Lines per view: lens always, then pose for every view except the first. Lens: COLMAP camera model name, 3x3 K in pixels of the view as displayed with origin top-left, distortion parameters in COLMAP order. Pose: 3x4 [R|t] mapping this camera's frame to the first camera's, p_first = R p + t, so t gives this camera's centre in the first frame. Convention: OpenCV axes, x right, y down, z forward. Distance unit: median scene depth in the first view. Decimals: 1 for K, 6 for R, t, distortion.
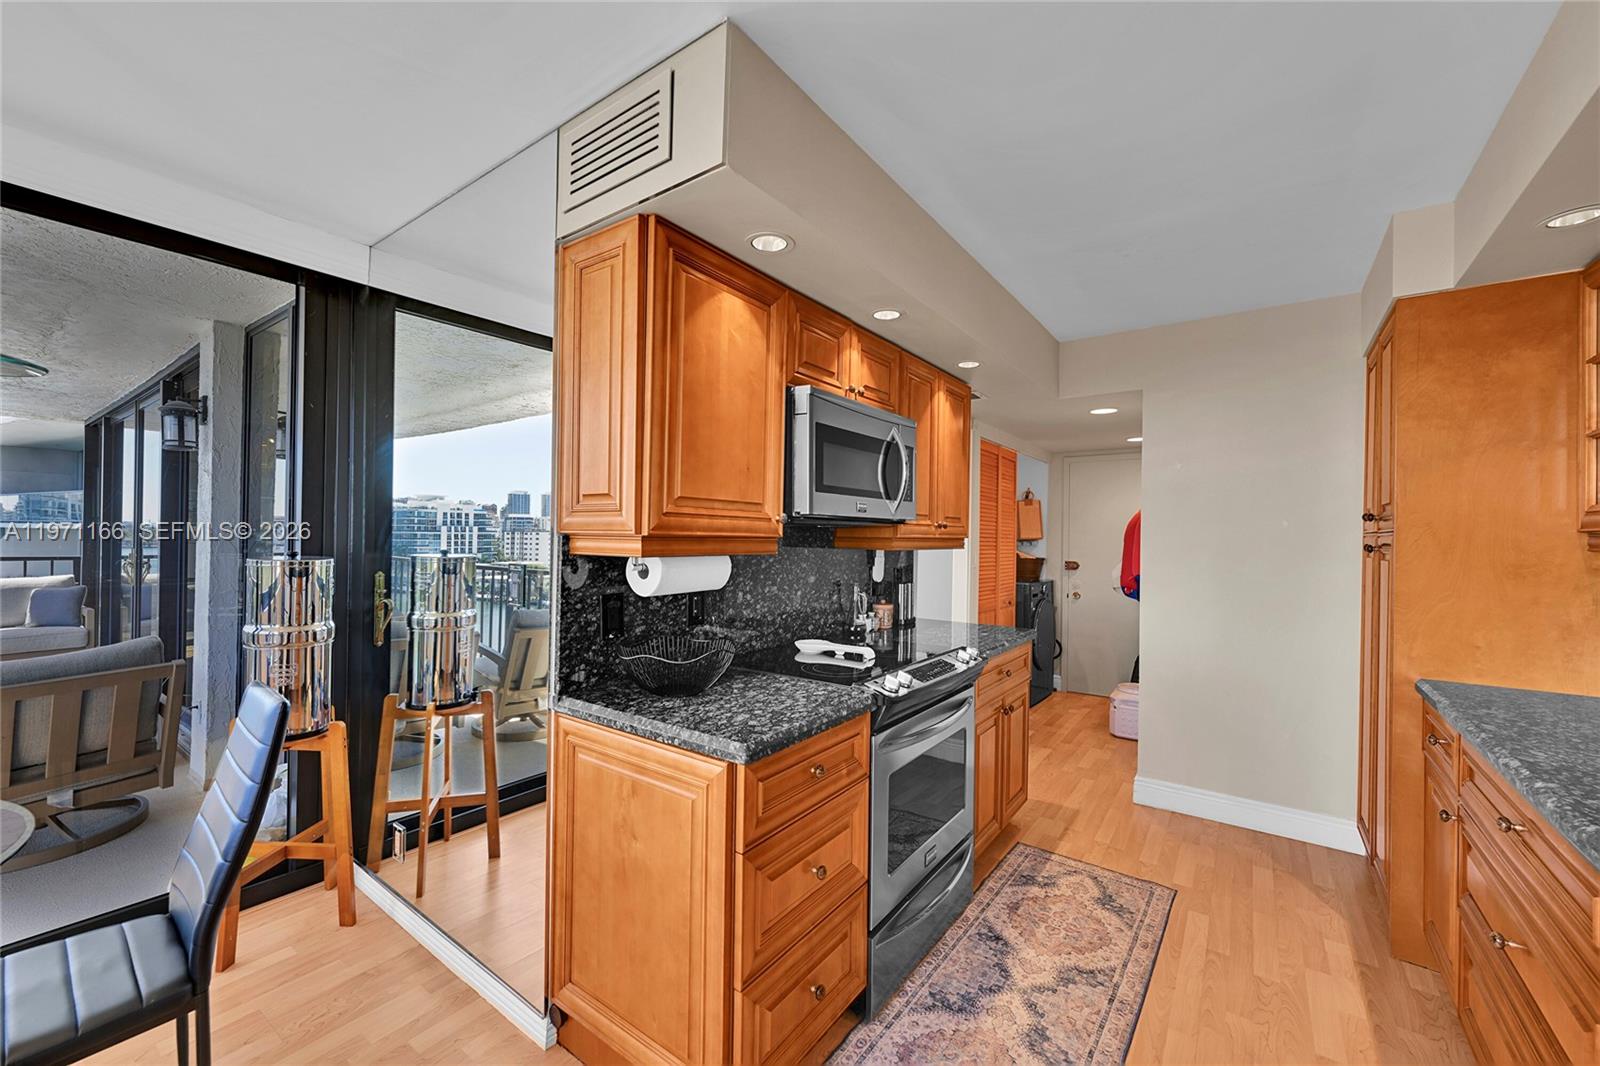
lens RADIAL K [[639.7, 0, 790.2], [0, 639.7, 532.7], [0, 0, 1]] dist [0.010852, -0.001955]
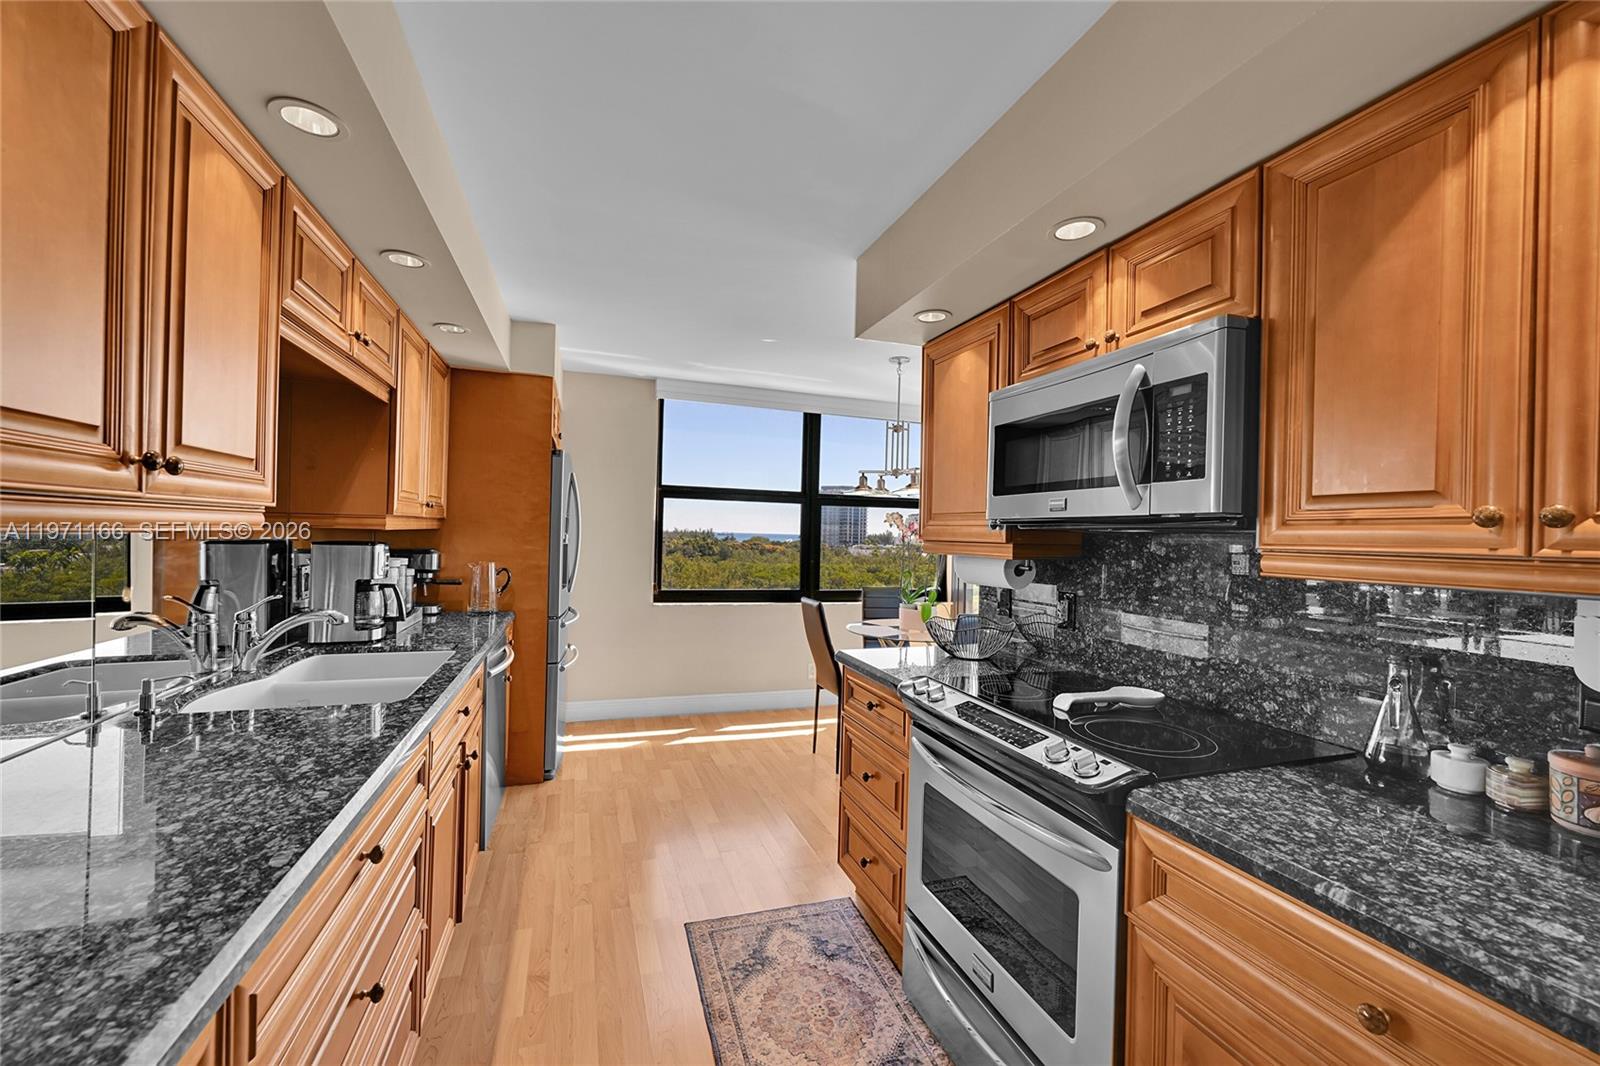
lens RADIAL K [[639.7, 0, 795.0], [0, 639.7, 532.1], [0, 0, 1]] dist [0.010852, -0.001955]
pose [[-0.576892, -0.032345, -0.816180, 1.036783], [-0.025751, 0.999439, -0.021406, 0.020400], [0.816414, 0.008668, -0.577401, 1.341440]]
